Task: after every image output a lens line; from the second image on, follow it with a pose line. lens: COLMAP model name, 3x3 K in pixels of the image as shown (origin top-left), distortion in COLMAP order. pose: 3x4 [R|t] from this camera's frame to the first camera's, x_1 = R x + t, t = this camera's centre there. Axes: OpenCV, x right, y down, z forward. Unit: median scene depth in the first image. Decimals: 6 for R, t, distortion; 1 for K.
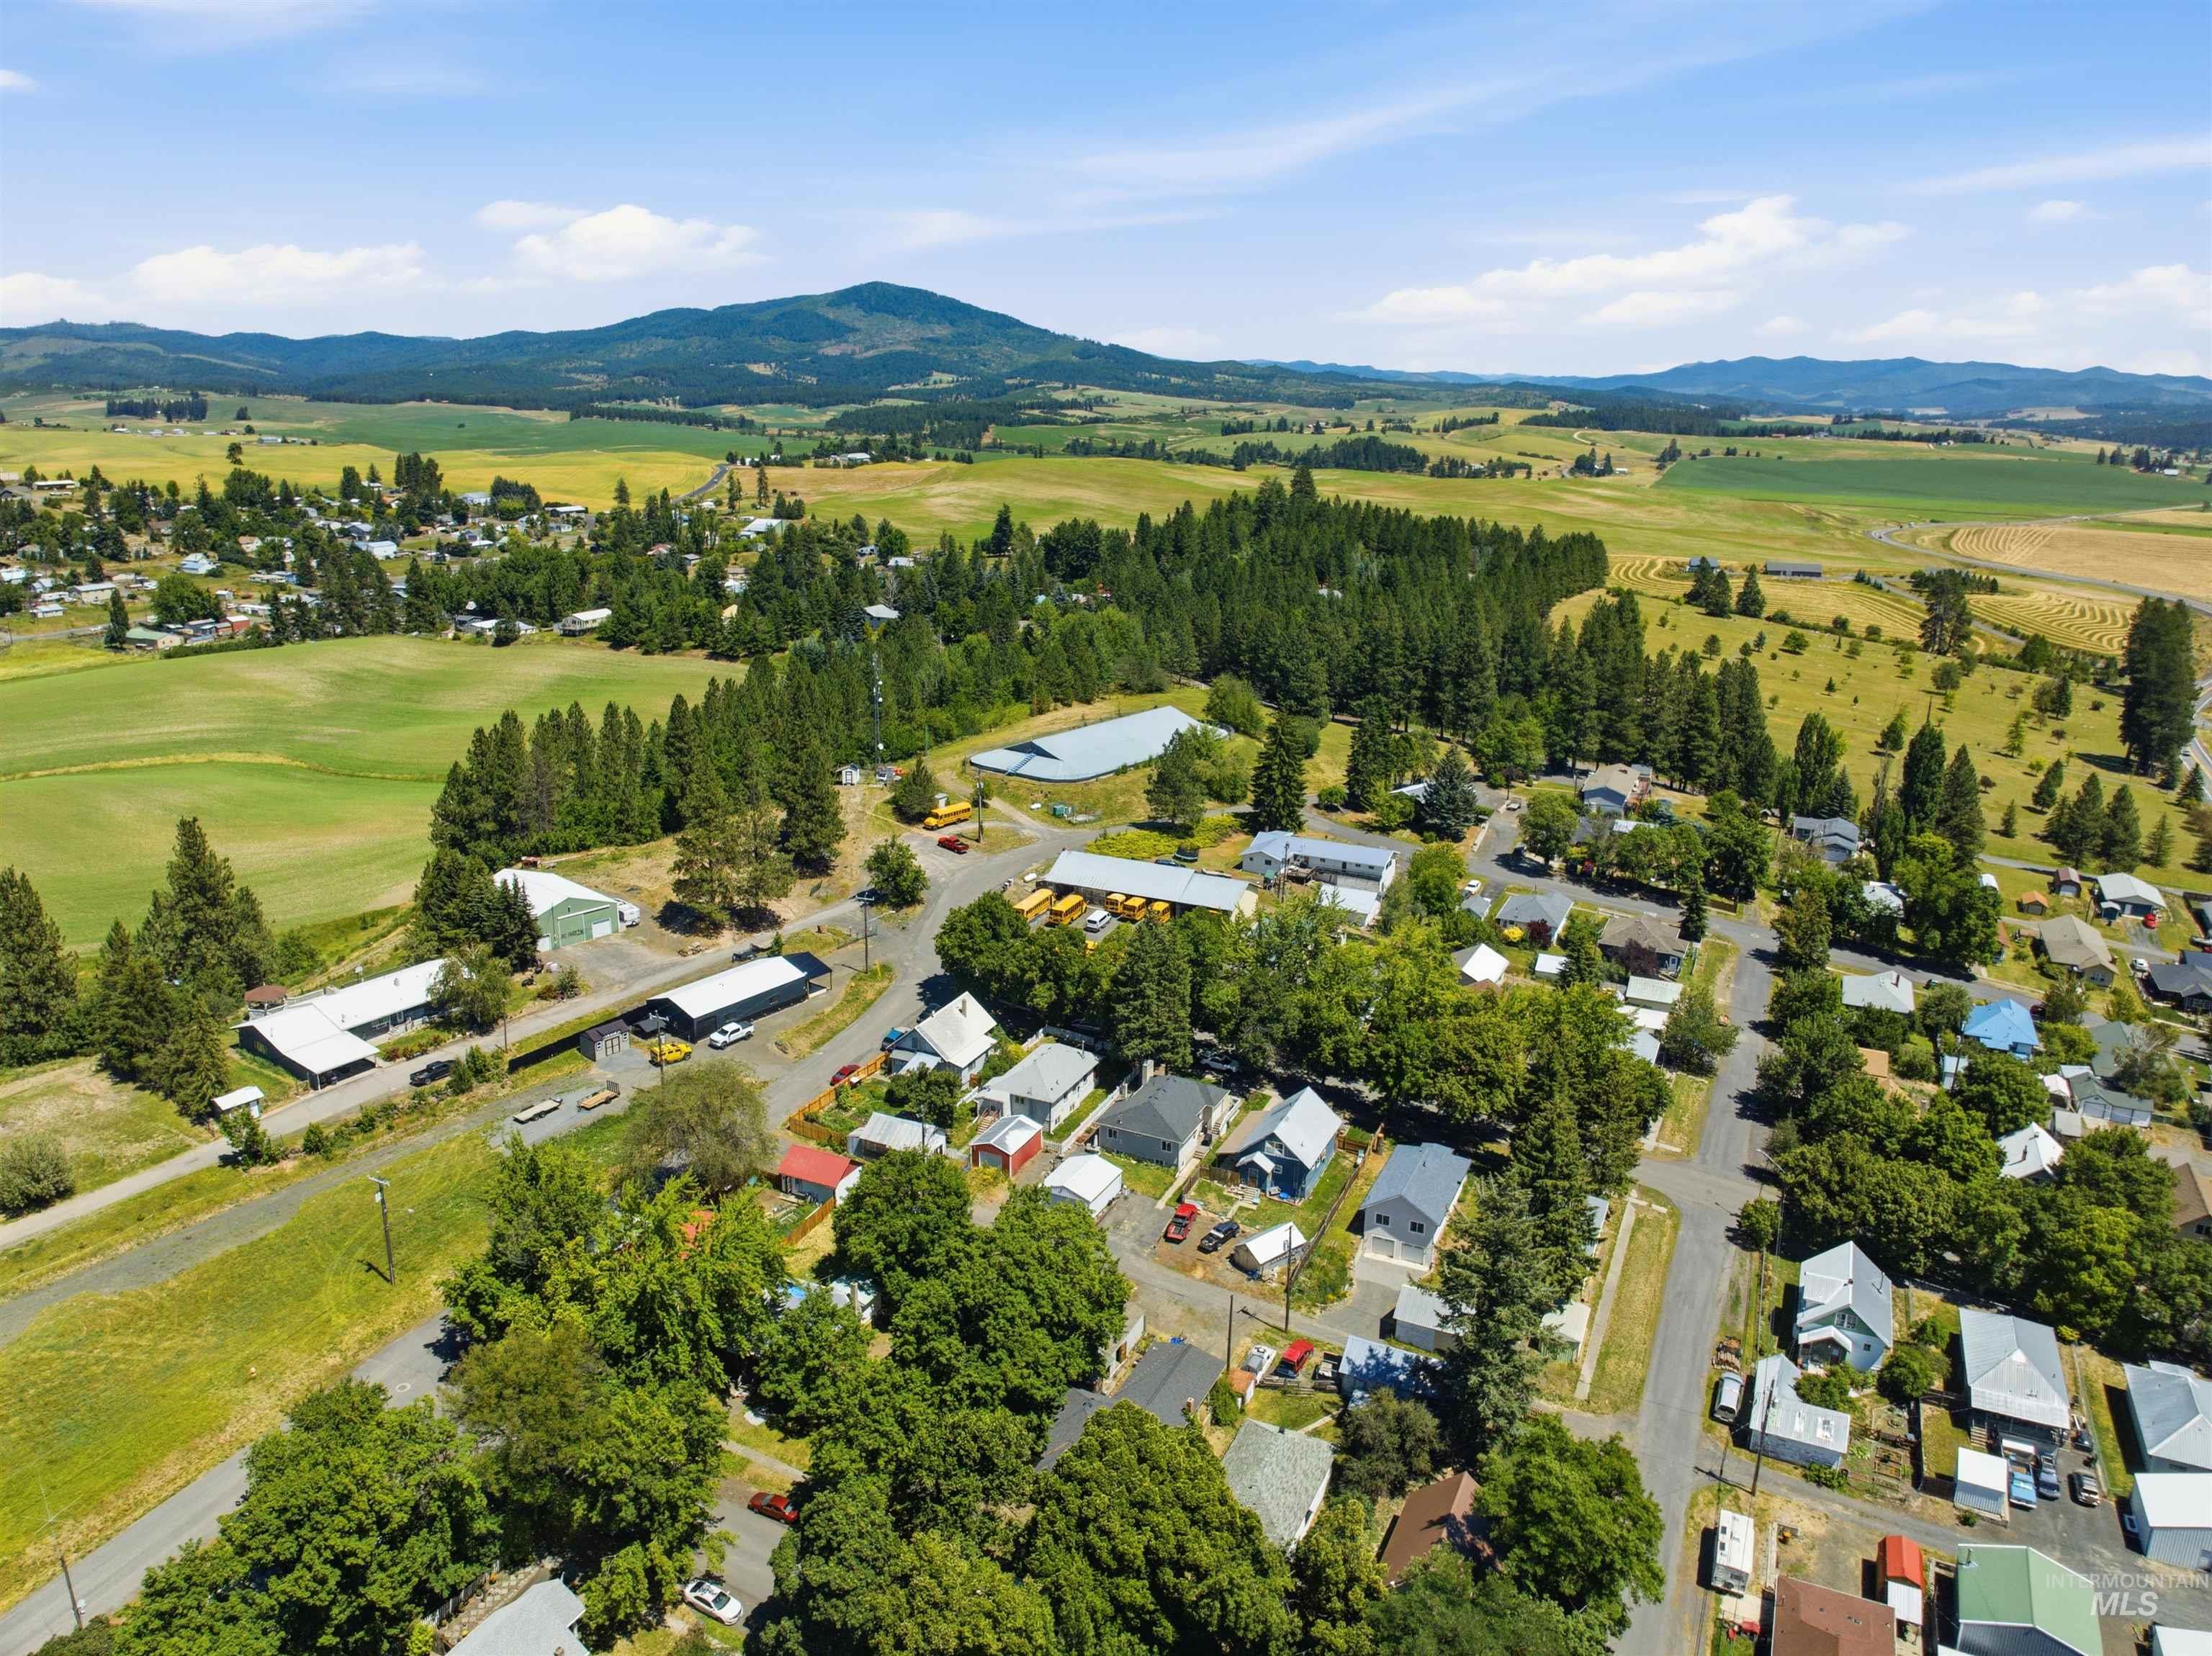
lens RADIAL K [[1561.2, 0, 1116.2], [0, 1561.2, 825.4], [0, 0, 1]] dist [-0.037709, -0.000698]
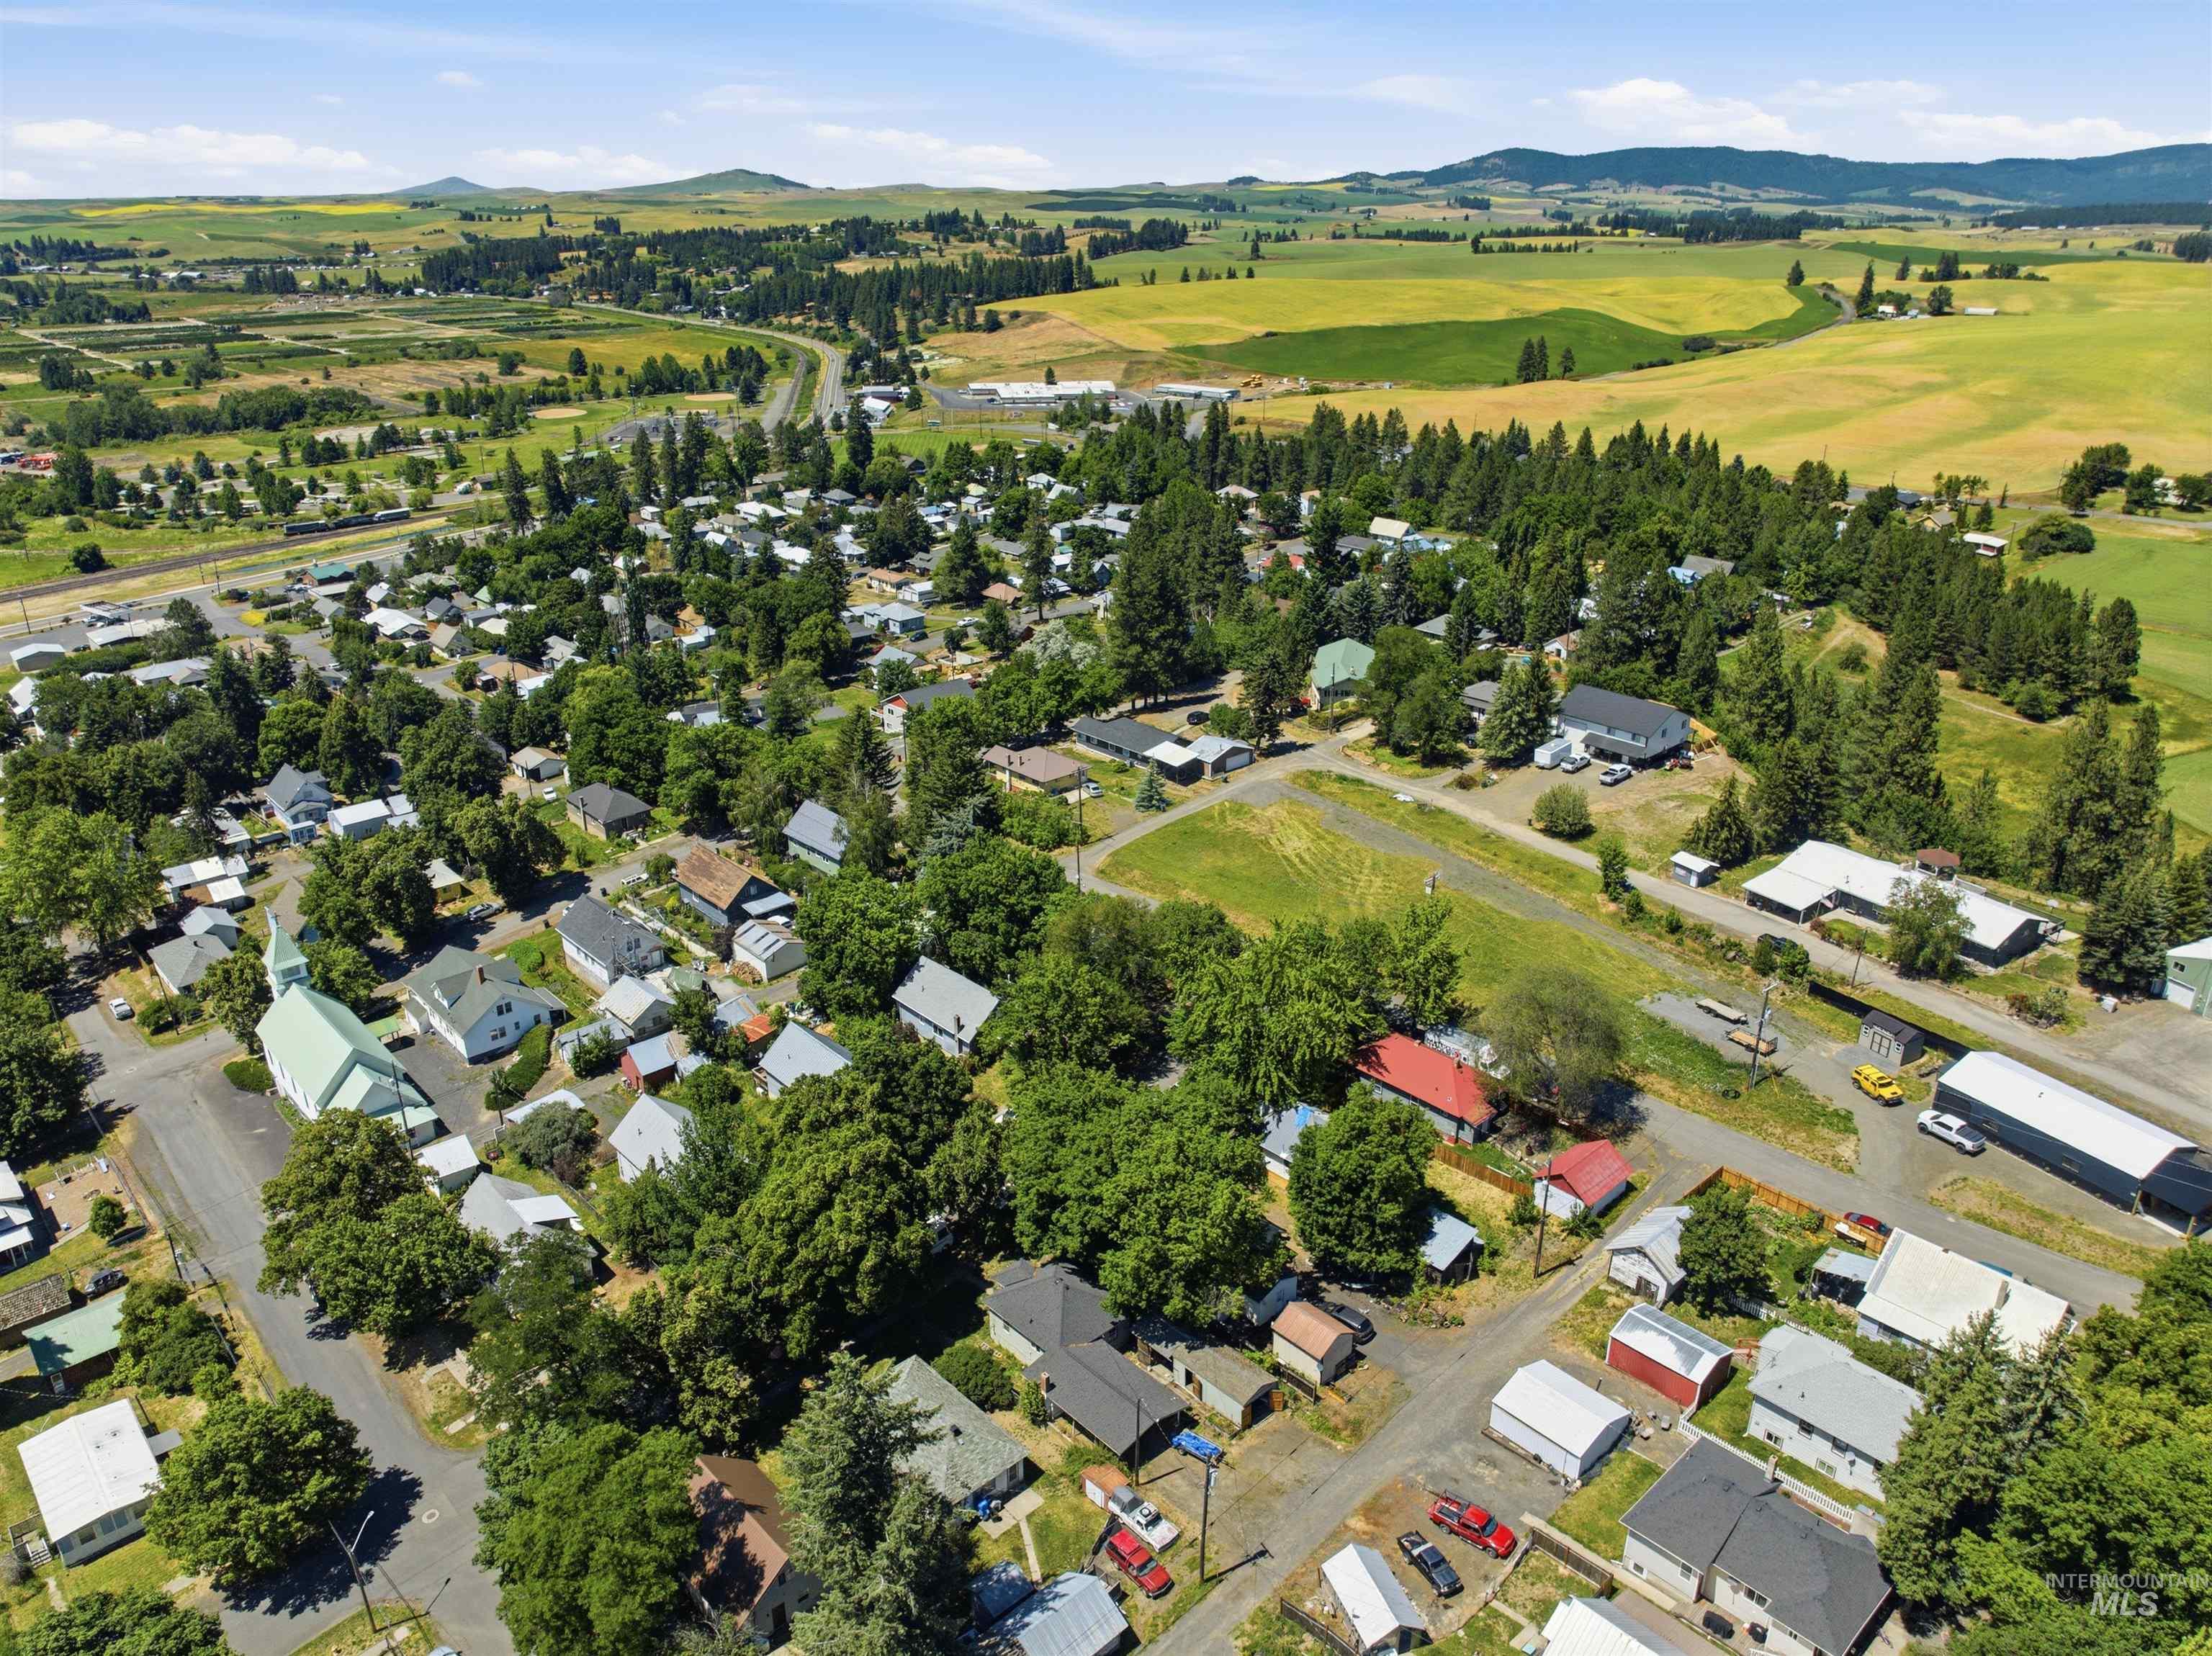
lens RADIAL K [[1561.2, 0, 1116.2], [0, 1561.2, 825.4], [0, 0, 1]] dist [-0.037709, -0.000698]
pose [[-0.384788, 0.334053, -0.860434, 0.469122], [-0.263504, 0.853657, 0.449261, -0.205454], [0.884593, 0.399598, -0.240452, 0.768124]]
